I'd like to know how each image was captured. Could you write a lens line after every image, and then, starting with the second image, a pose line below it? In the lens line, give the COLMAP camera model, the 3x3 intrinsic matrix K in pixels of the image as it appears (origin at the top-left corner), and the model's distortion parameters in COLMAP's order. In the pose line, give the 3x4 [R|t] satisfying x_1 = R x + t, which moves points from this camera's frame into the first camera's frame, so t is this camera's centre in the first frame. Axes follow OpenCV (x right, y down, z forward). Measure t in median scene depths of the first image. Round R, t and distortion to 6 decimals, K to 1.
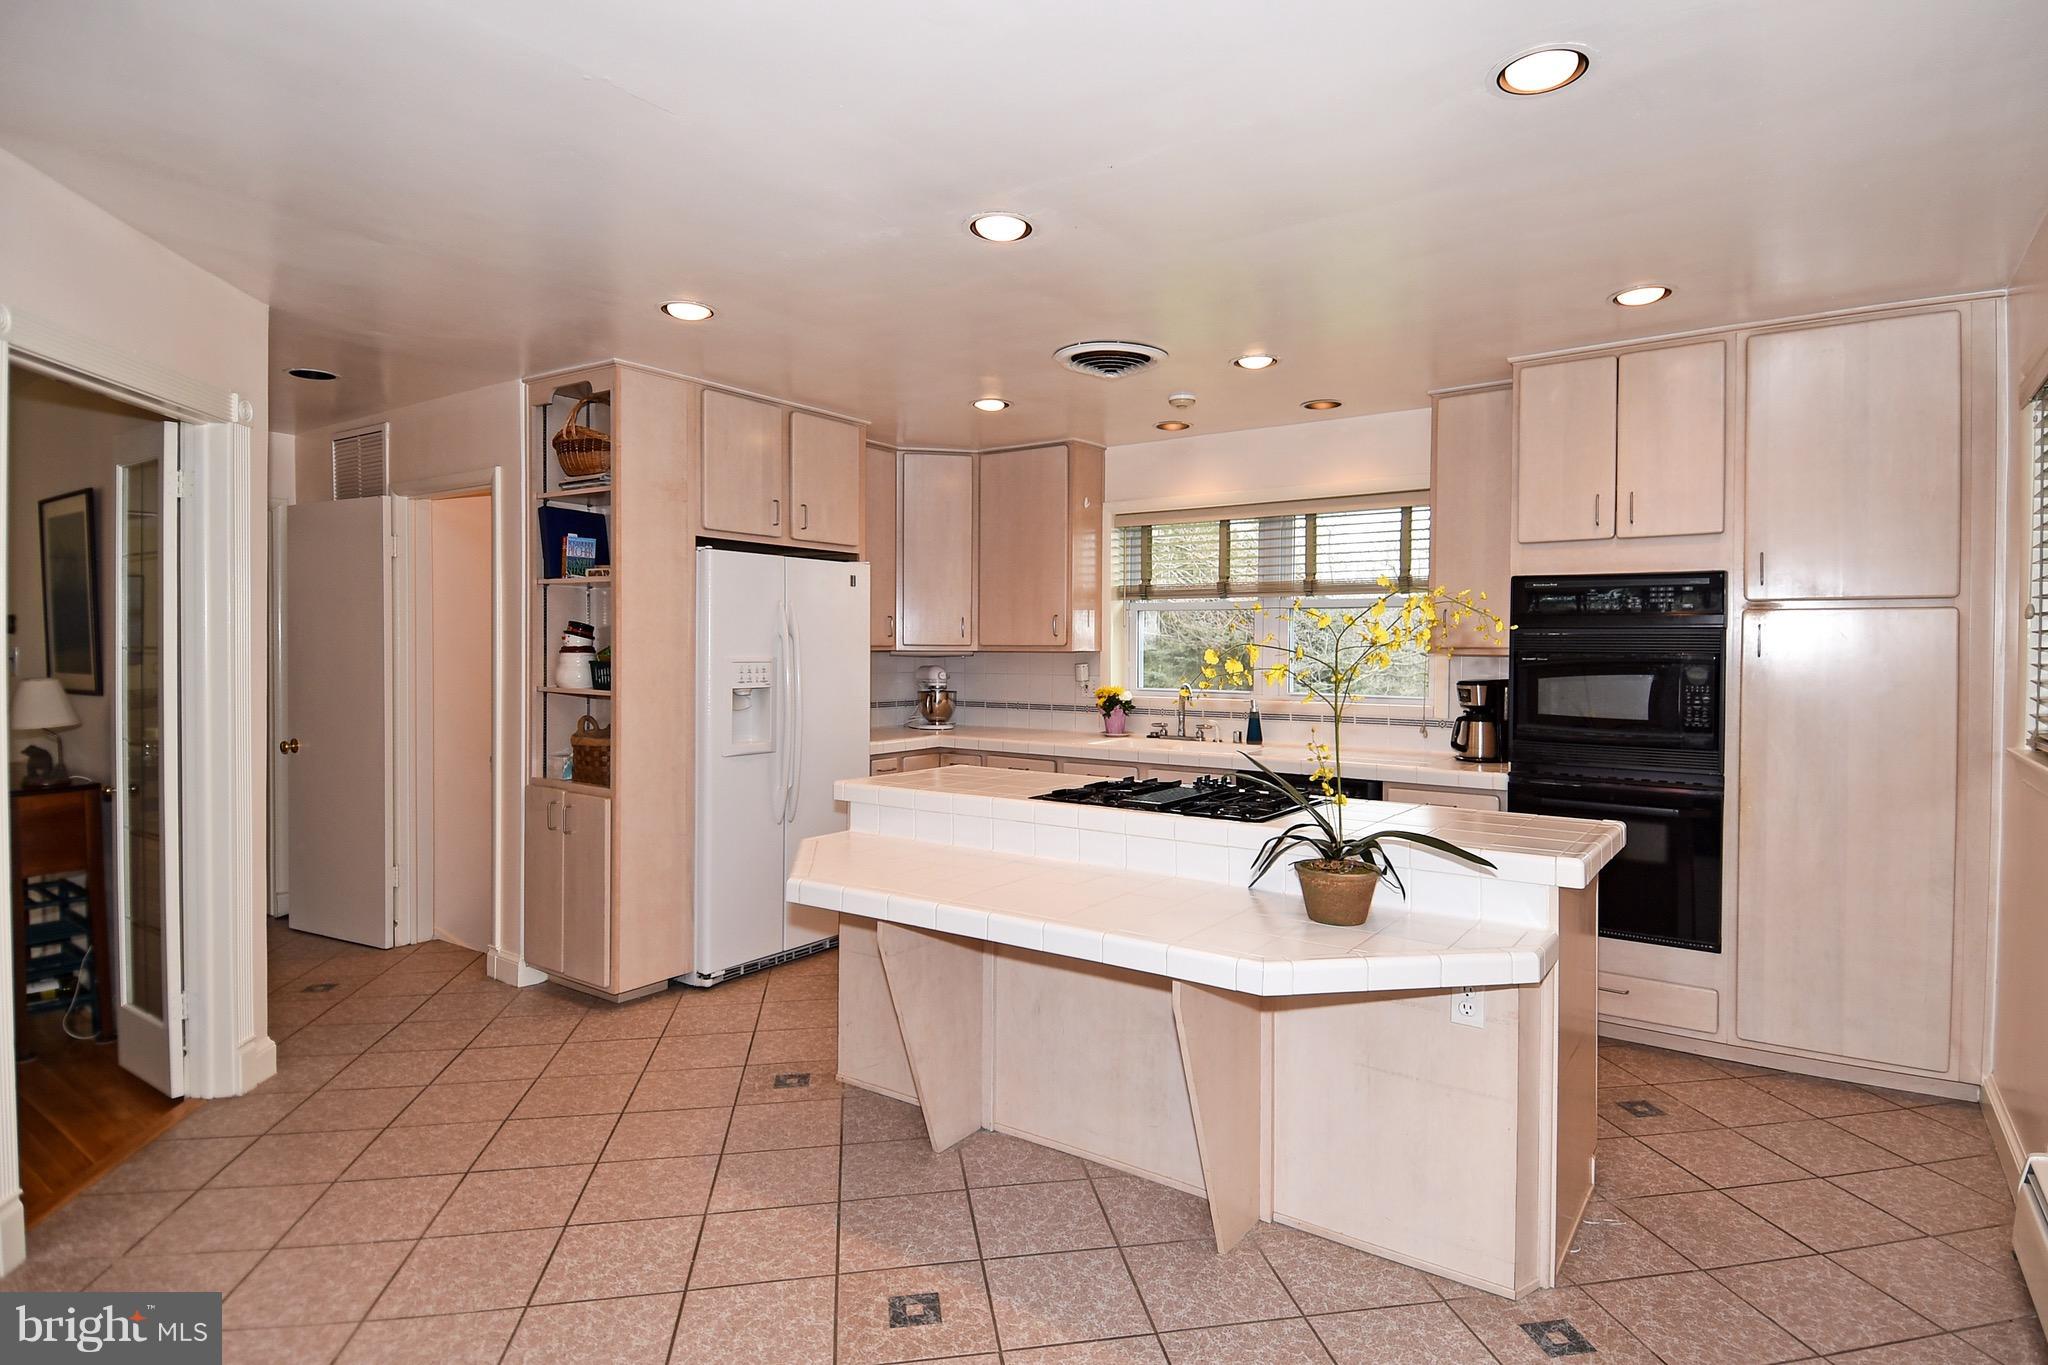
lens RADIAL K [[1088.7, 0, 1071.5], [0, 1088.7, 641.6], [0, 0, 1]] dist [0.052607, -0.055123]
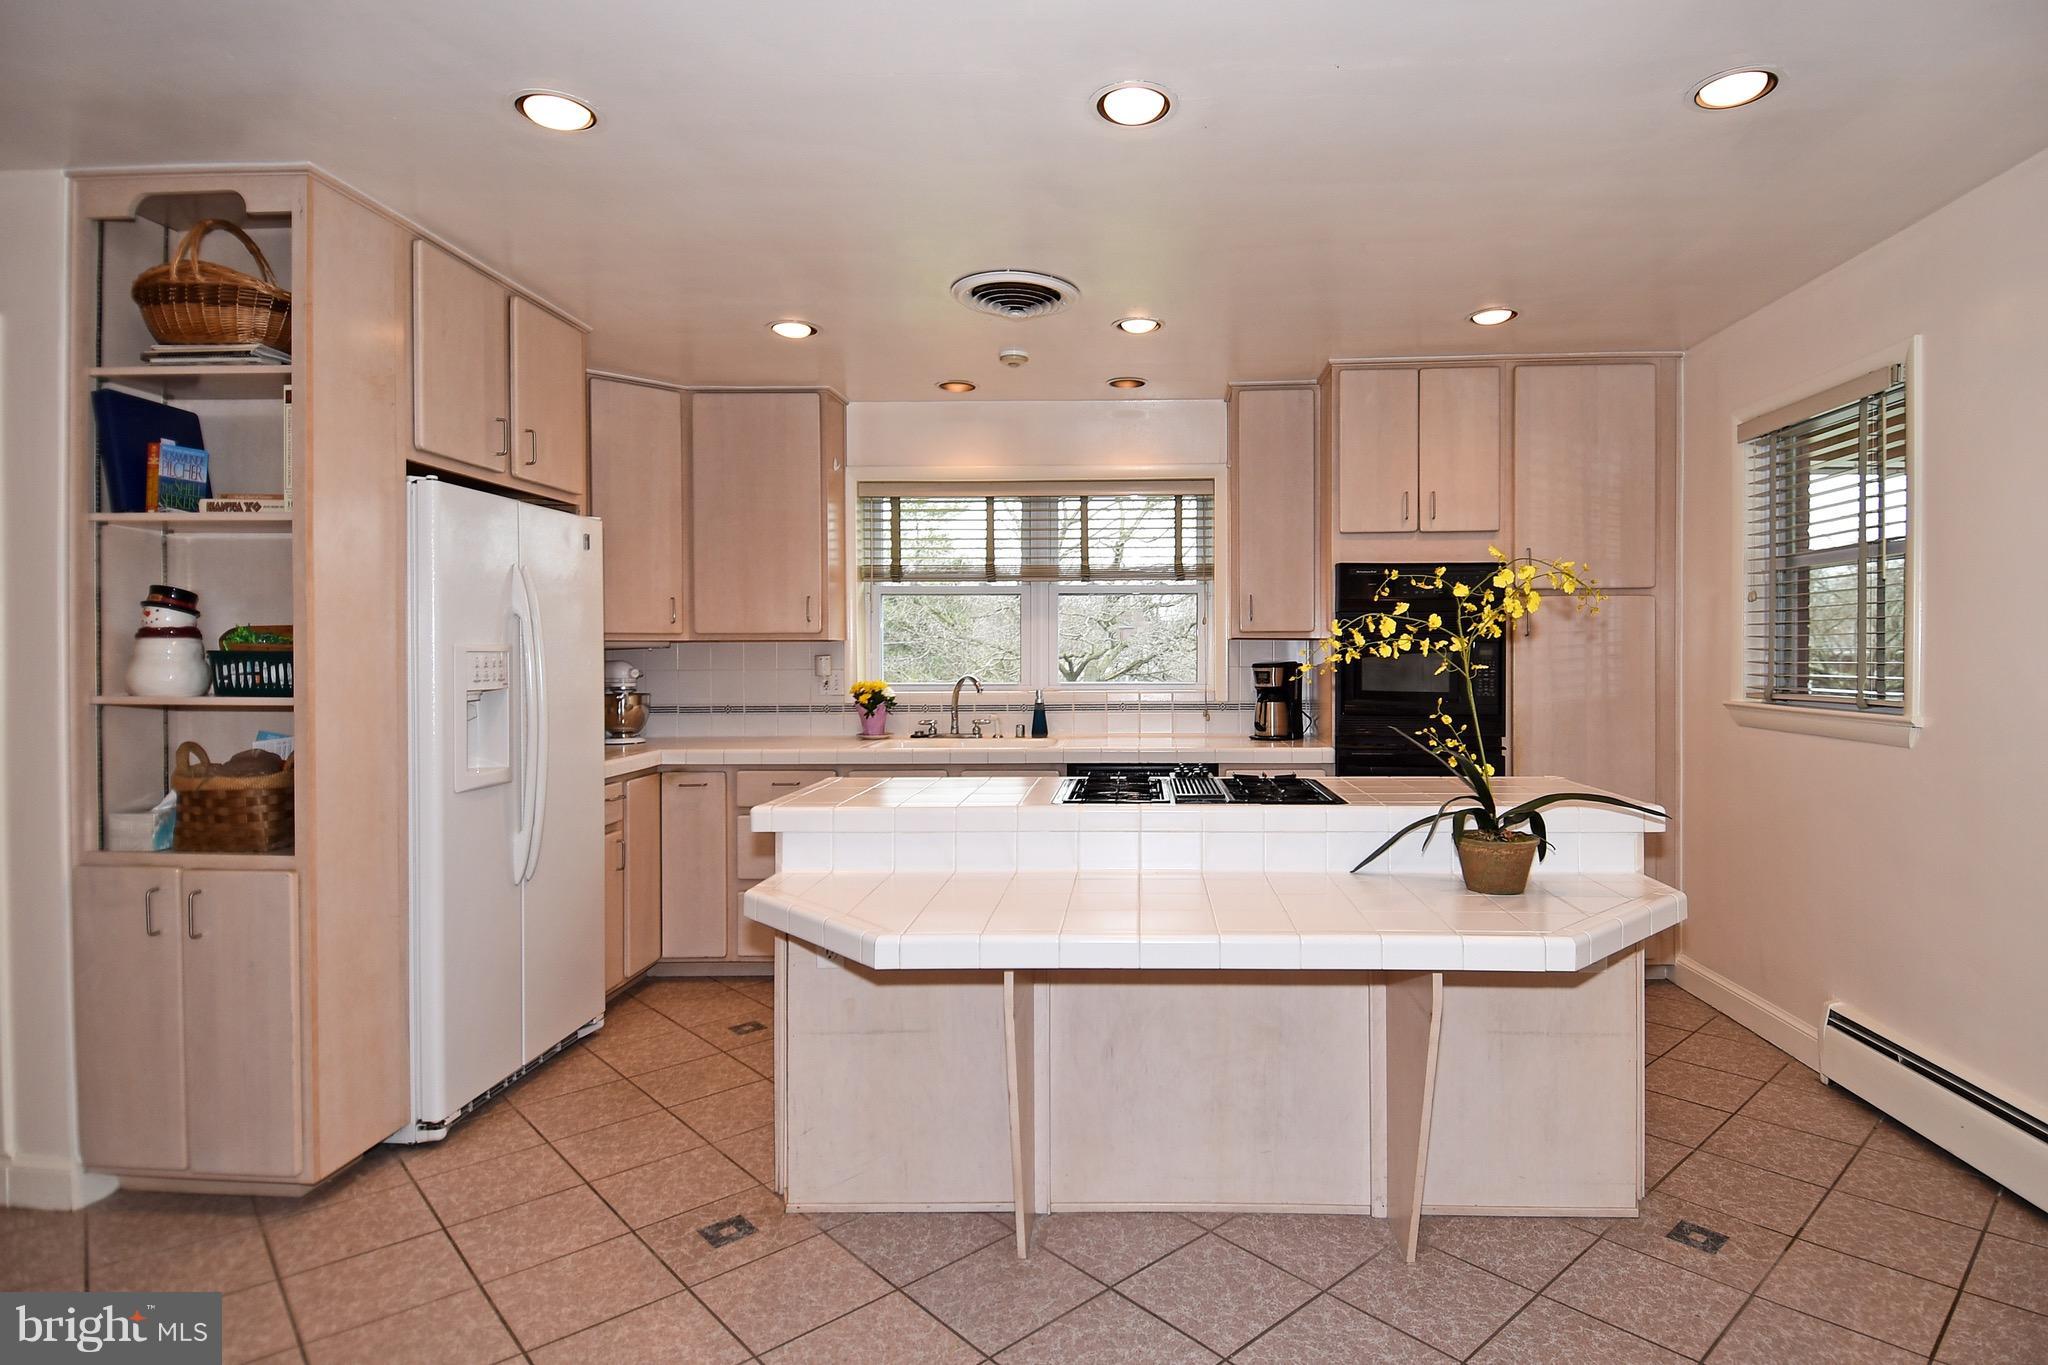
lens RADIAL K [[1105.0, 0, 1097.9], [0, 1105.0, 642.6], [0, 0, 1]] dist [0.056127, -0.058165]
pose [[0.833693, -0.004331, 0.552211, -0.357670], [0.007148, 0.999970, -0.002948, 0.017807], [-0.552182, 0.006405, 0.833699, 0.205774]]
